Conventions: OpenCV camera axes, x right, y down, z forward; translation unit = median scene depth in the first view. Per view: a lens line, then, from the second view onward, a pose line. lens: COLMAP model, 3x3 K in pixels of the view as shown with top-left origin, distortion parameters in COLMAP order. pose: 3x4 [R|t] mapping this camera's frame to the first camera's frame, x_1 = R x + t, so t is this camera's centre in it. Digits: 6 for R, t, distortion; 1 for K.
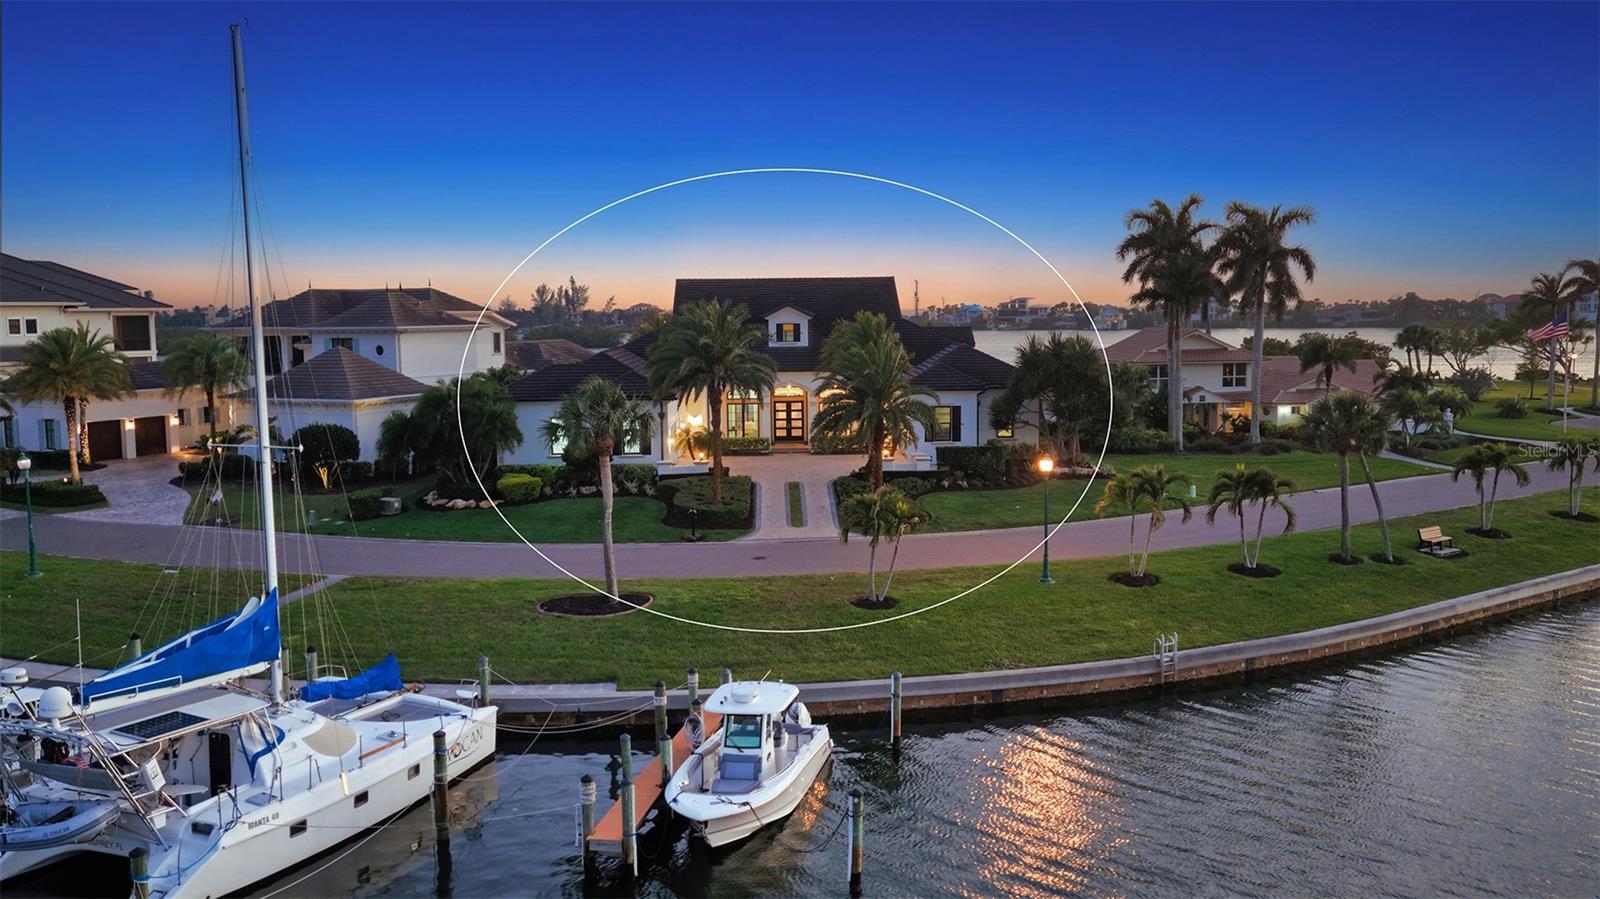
lens RADIAL K [[1458.2, 0, 800.0], [0, 1458.2, 449.5], [0, 0, 1]] dist [0.001666, 0.016135]
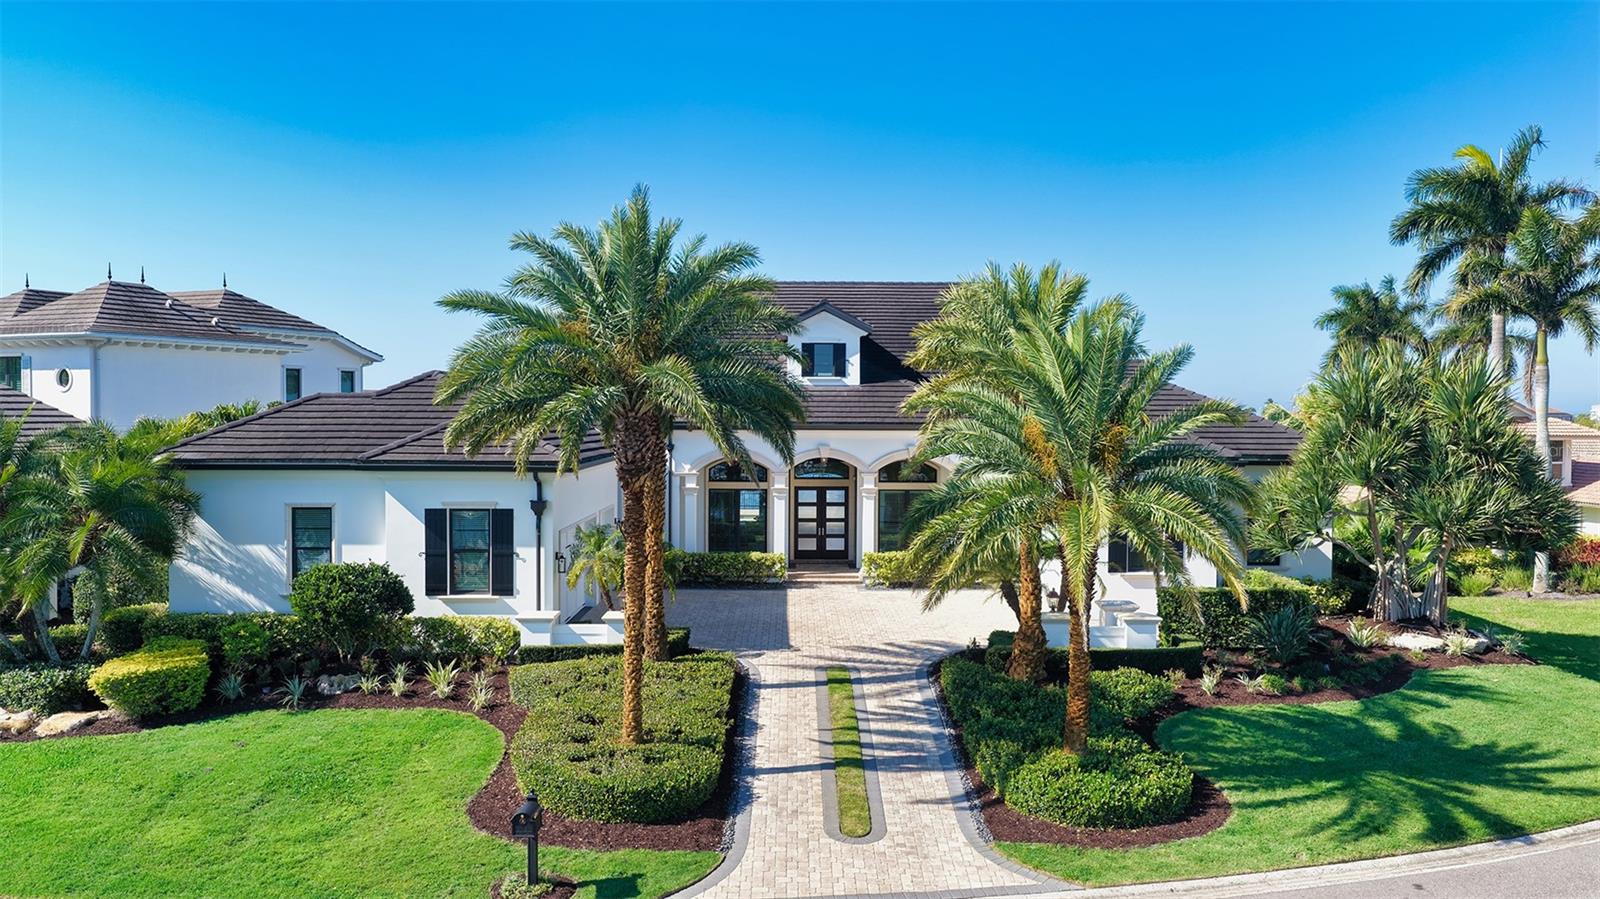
lens RADIAL K [[1342.7, 0, 800.0], [0, 1342.7, 449.5], [0, 0, 1]] dist [0.005261, 0.007225]
pose [[0.999749, 0.016190, -0.015467, -0.009436], [-0.017257, 0.997287, -0.071563, -0.012122], [0.014266, 0.071812, 0.997316, 0.555739]]
